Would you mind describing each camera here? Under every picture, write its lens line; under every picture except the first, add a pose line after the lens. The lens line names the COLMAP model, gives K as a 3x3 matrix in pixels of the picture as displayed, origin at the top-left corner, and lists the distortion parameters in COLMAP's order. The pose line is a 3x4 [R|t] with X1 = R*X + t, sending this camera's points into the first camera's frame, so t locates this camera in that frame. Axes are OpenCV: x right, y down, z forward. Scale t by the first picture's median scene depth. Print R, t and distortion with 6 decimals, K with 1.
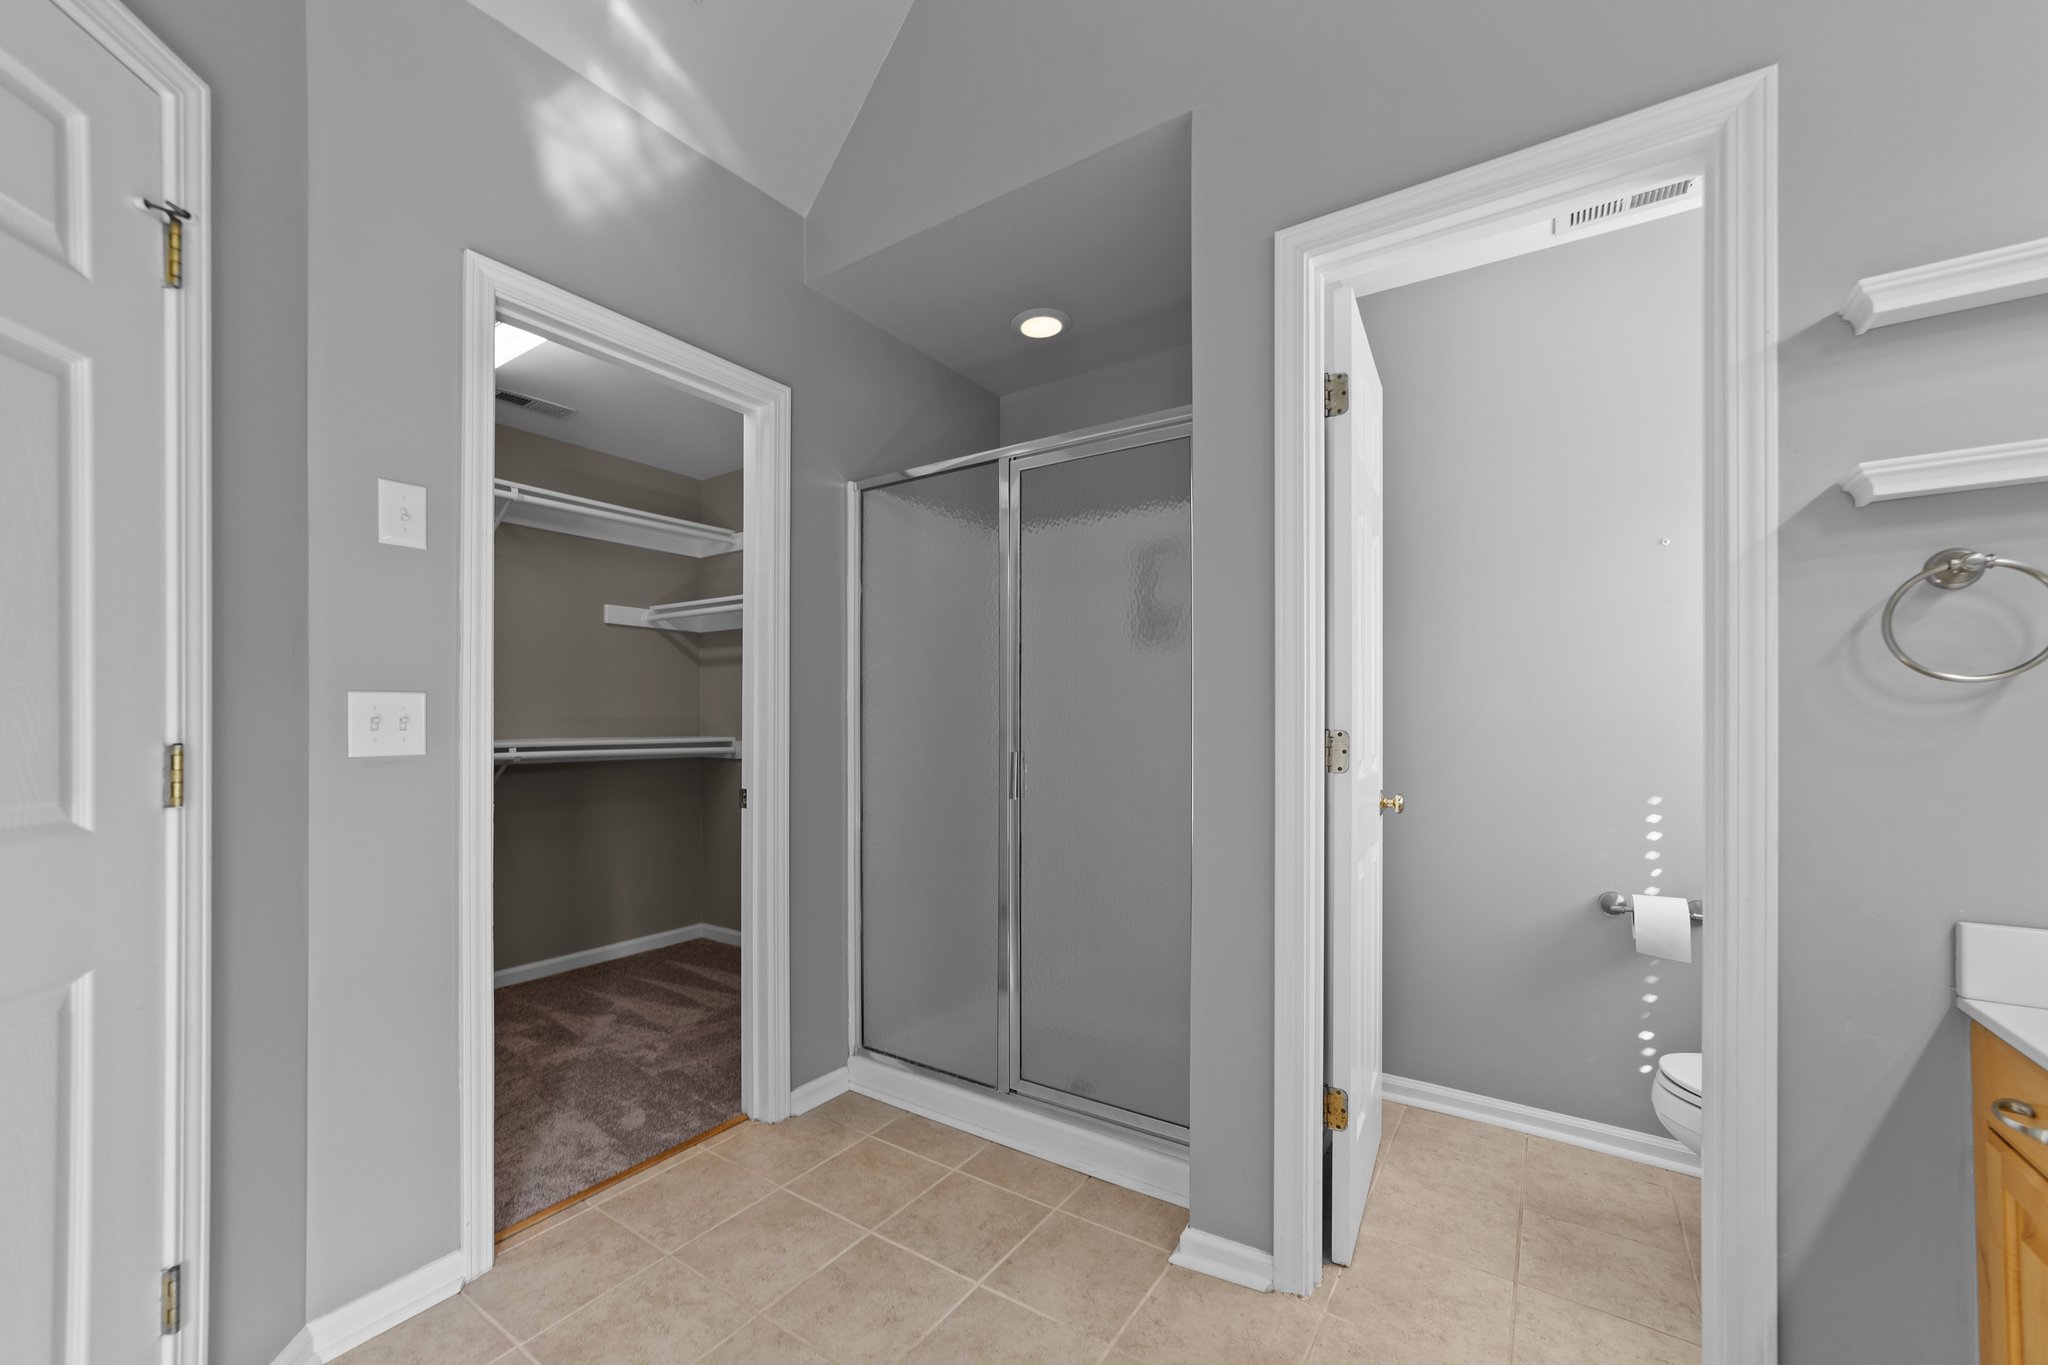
lens RADIAL K [[801.6, 0, 1022.7], [0, 801.6, 721.1], [0, 0, 1]] dist [-0.003684, -0.000004]
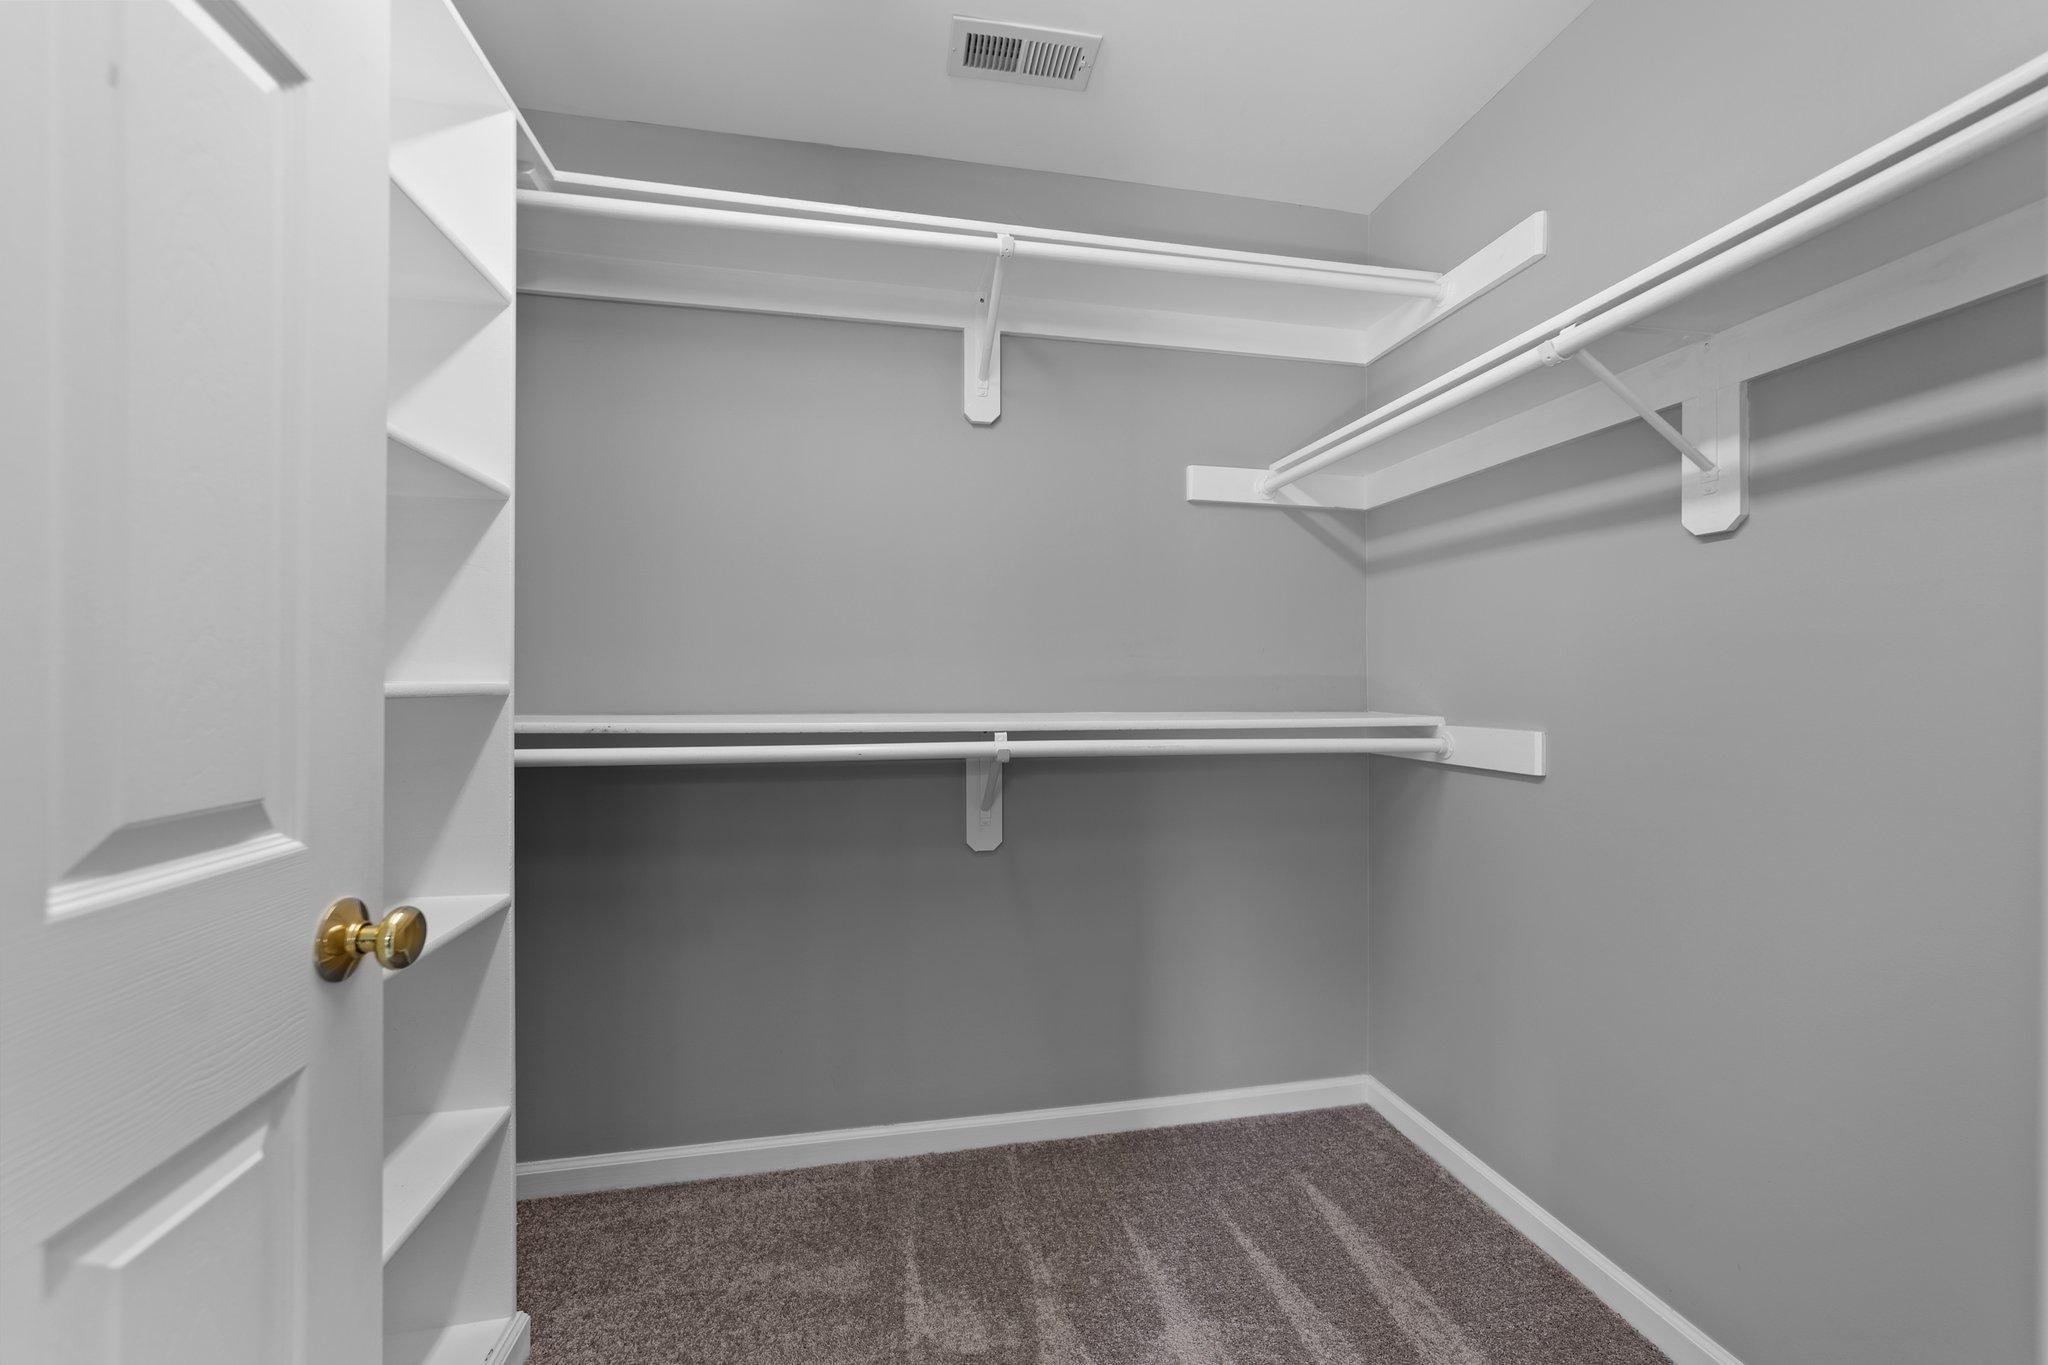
lens RADIAL K [[801.6, 0, 1022.7], [0, 801.6, 721.1], [0, 0, 1]] dist [-0.003684, -0.000004]
pose [[0.707241, 0.012204, -0.706868, -0.211750], [0.004382, 0.999756, 0.021645, 0.012141], [0.706959, -0.018405, 0.707015, 0.522023]]
